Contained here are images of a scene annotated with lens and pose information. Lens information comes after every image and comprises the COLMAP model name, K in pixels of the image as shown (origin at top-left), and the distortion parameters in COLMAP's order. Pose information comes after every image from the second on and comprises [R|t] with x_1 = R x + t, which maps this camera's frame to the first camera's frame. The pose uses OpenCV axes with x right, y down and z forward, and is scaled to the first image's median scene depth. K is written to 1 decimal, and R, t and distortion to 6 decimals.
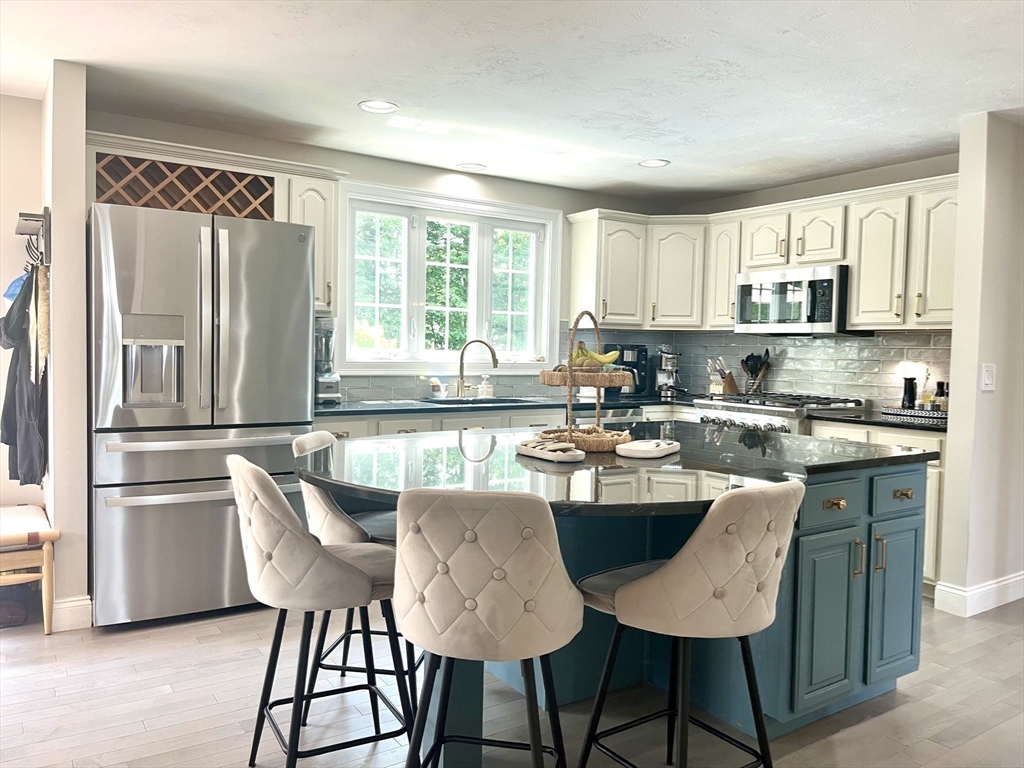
lens RADIAL K [[790.2, 0, 512.0], [0, 790.2, 384.0], [0, 0, 1]] dist [0.057448, -0.095433]
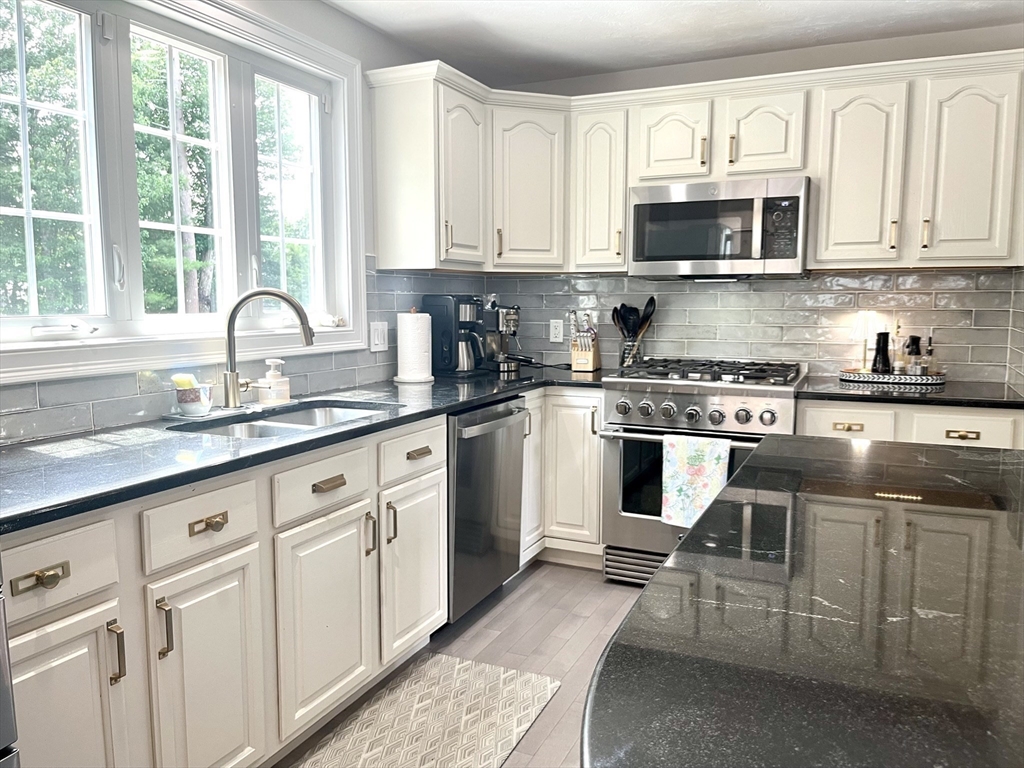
lens RADIAL K [[790.2, 0, 512.0], [0, 790.2, 384.0], [0, 0, 1]] dist [0.057448, -0.095433]
pose [[0.849319, -0.077130, 0.522215, -0.193285], [0.042538, 0.996051, 0.077932, -0.032249], [-0.526164, -0.043976, 0.849246, 0.531243]]
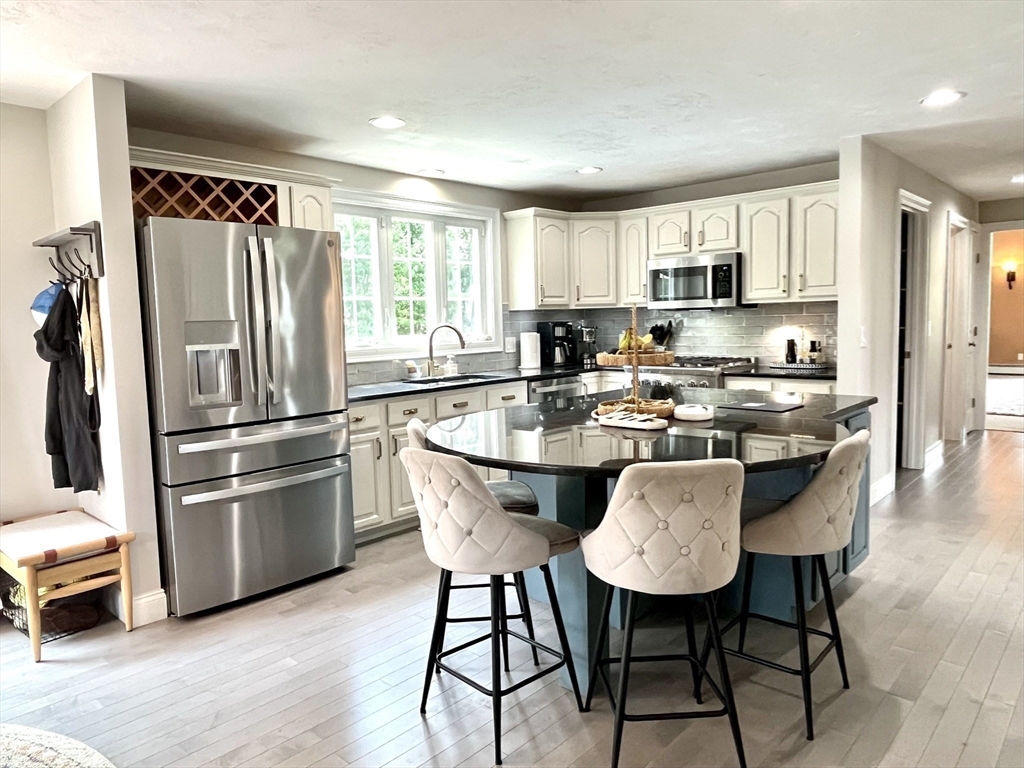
lens RADIAL K [[696.1, 0, 512.0], [0, 696.1, 384.0], [0, 0, 1]] dist [-0.003299, -0.000272]
pose [[0.970814, -0.068923, 0.229715, -0.201978], [0.057893, 0.996838, 0.054420, -0.022395], [-0.232740, -0.039533, 0.971735, 0.001504]]
